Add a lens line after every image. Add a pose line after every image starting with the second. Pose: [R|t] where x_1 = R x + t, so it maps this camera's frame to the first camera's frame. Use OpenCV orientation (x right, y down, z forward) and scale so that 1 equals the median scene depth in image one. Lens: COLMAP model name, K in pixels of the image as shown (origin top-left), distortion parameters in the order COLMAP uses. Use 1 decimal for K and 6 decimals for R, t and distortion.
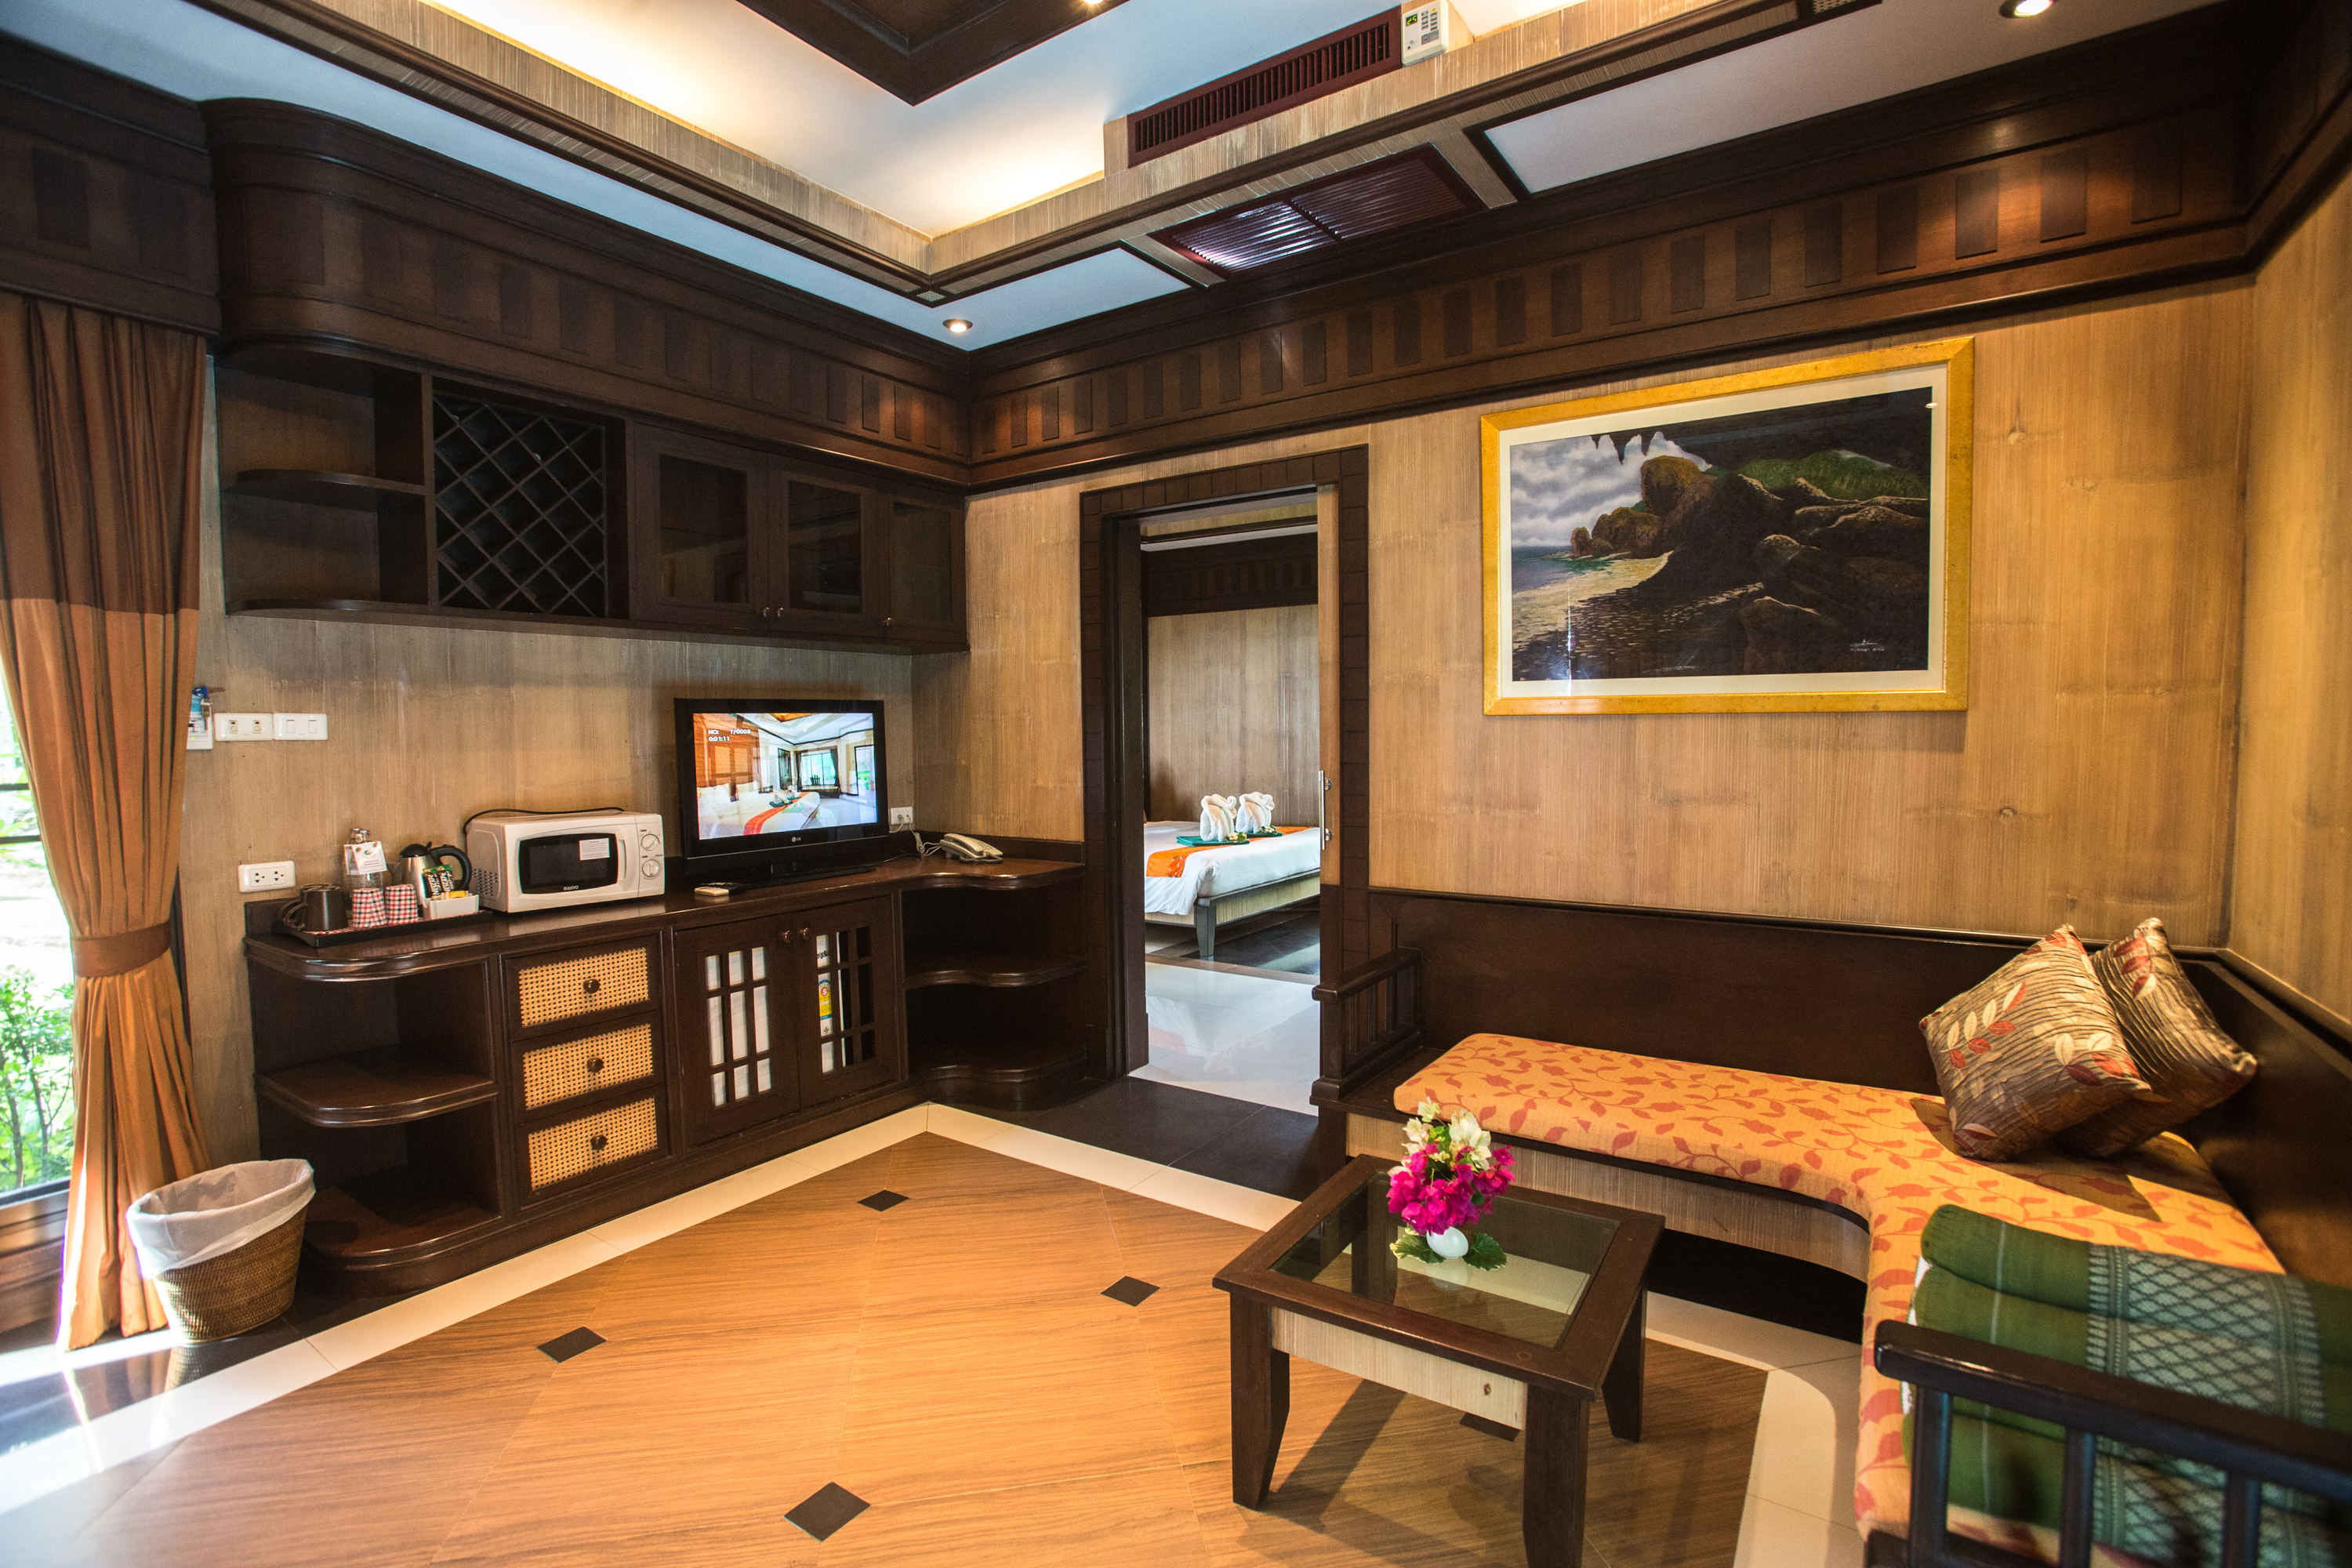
lens RADIAL K [[1061.7, 0, 1186.6], [0, 1061.7, 785.6], [0, 0, 1]] dist [-0.063202, 0.035976]
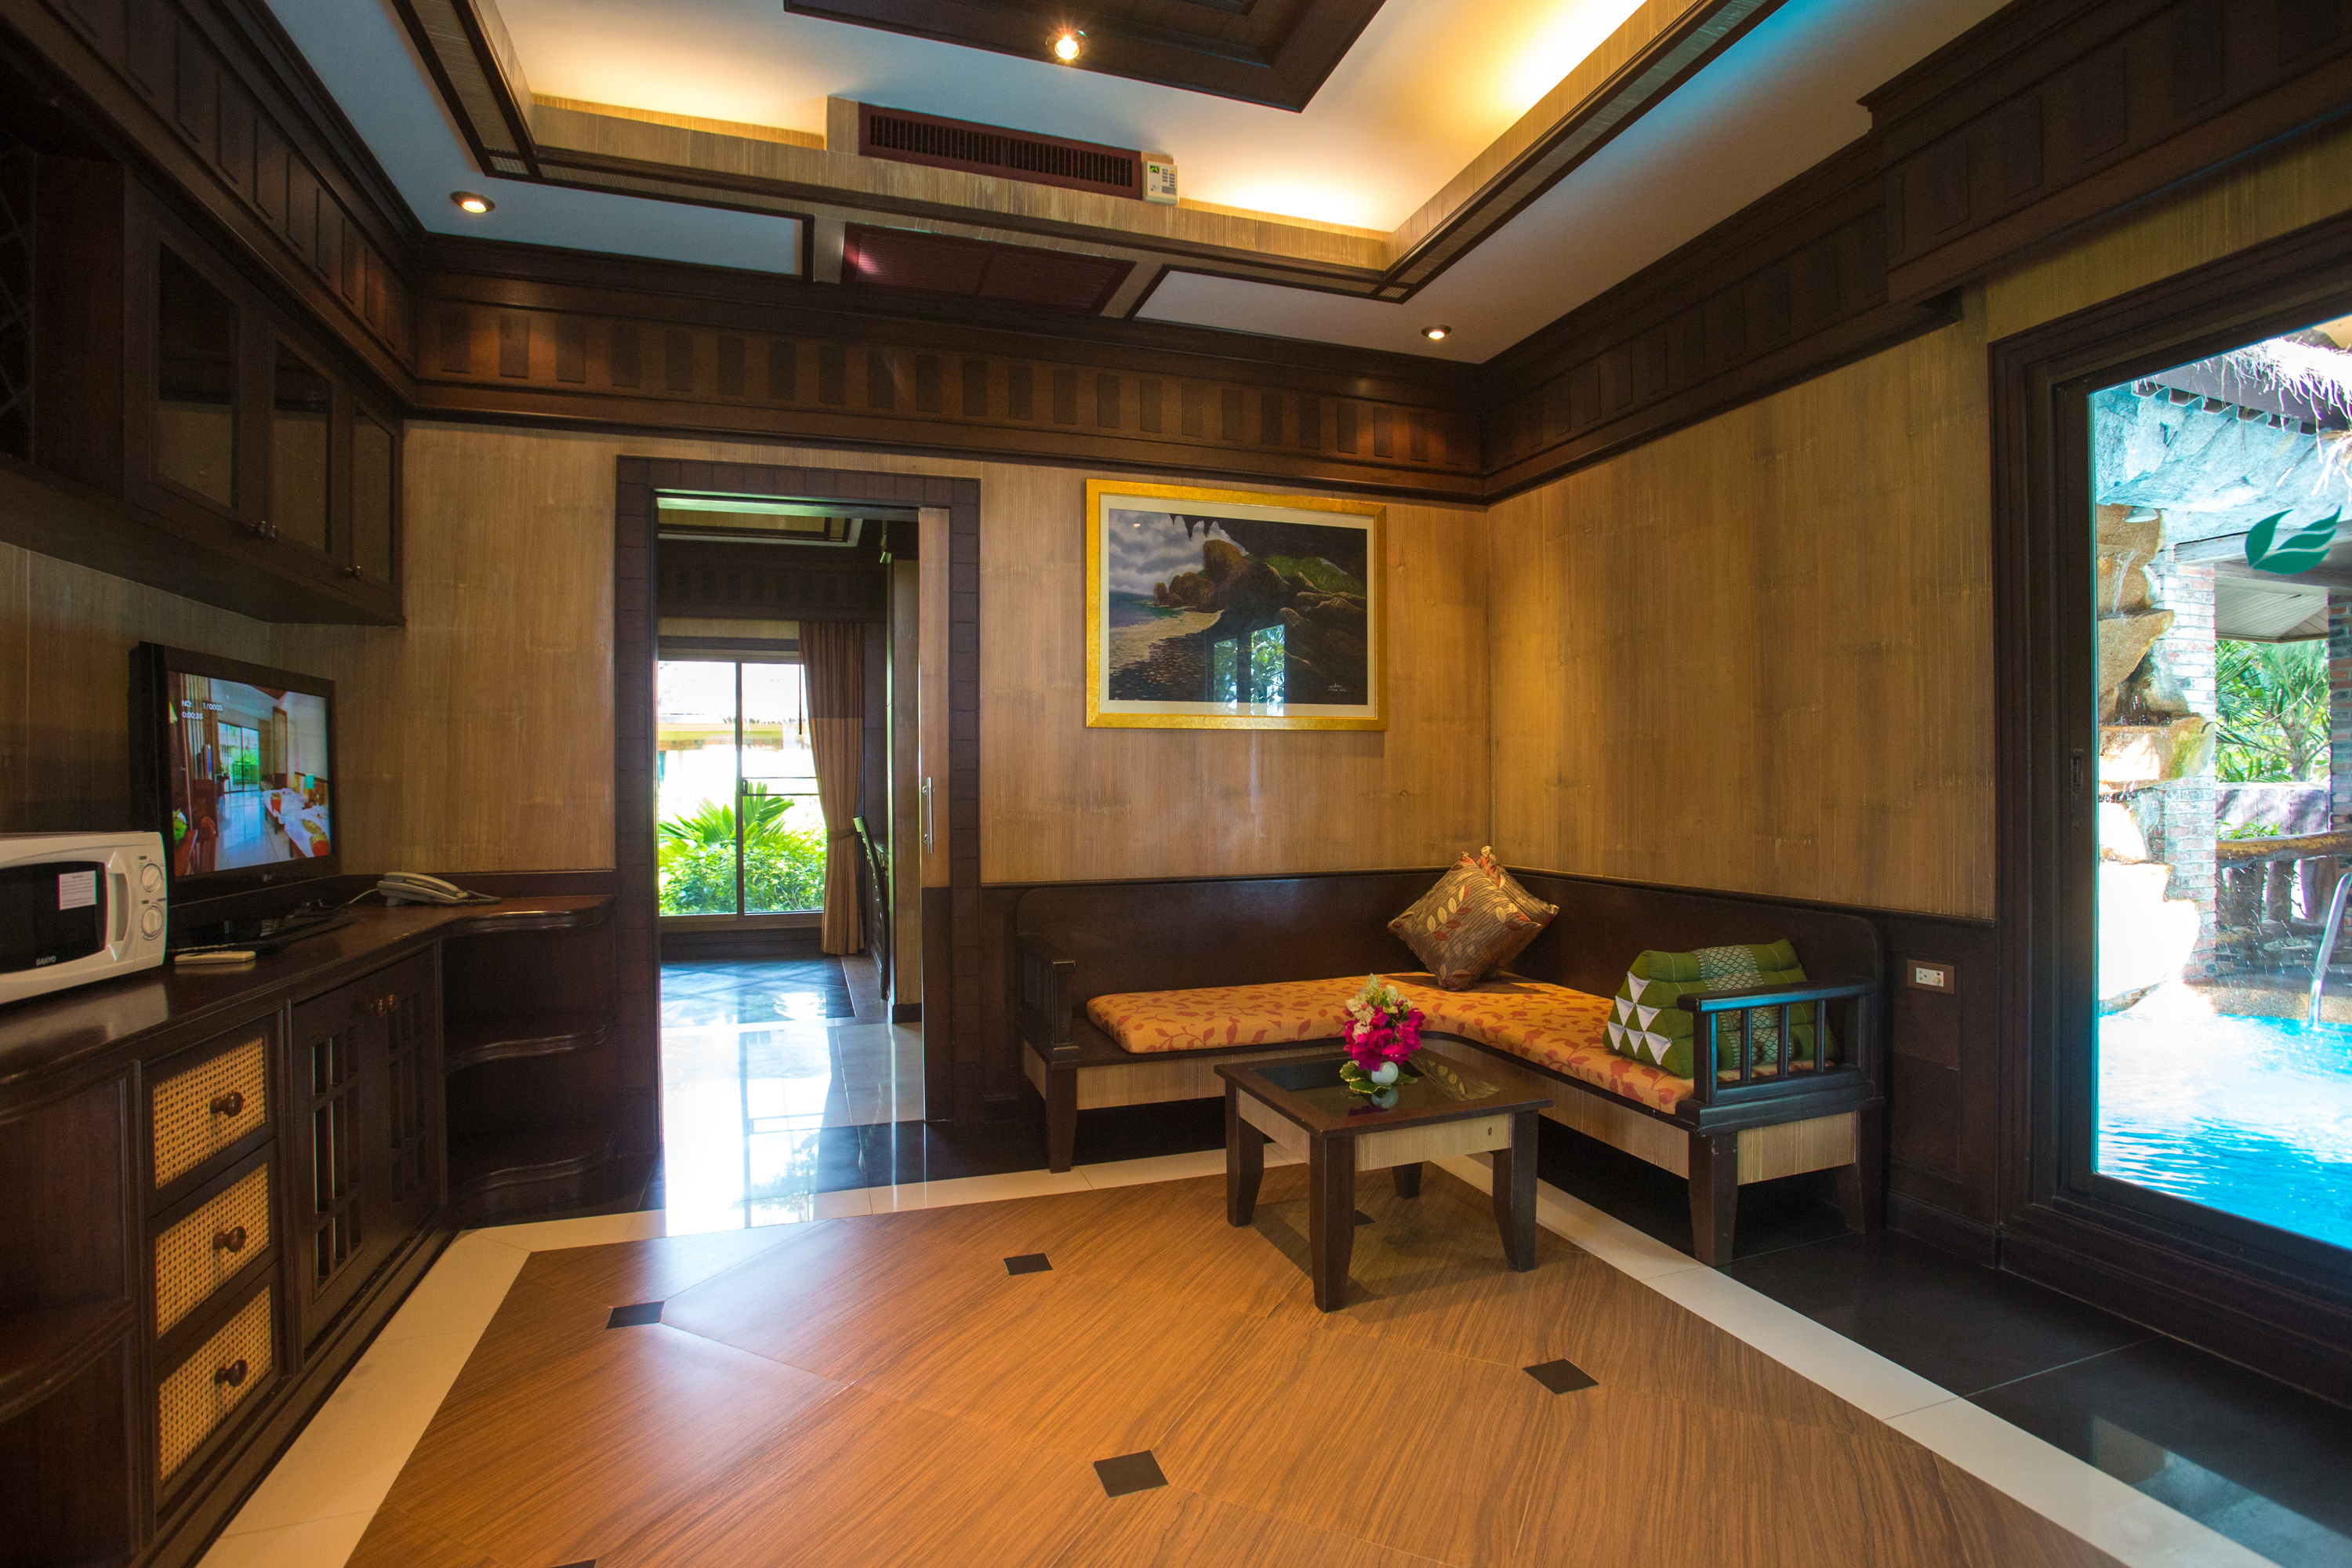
lens RADIAL K [[1096.4, 0, 1176.0], [0, 1096.4, 784.0], [0, 0, 1]] dist [-0.071747, 0.042178]
pose [[0.618466, 0.004555, 0.785798, -0.652636], [0.043644, 0.998241, -0.040136, 0.052994], [-0.784599, 0.059118, 0.617179, 0.173691]]
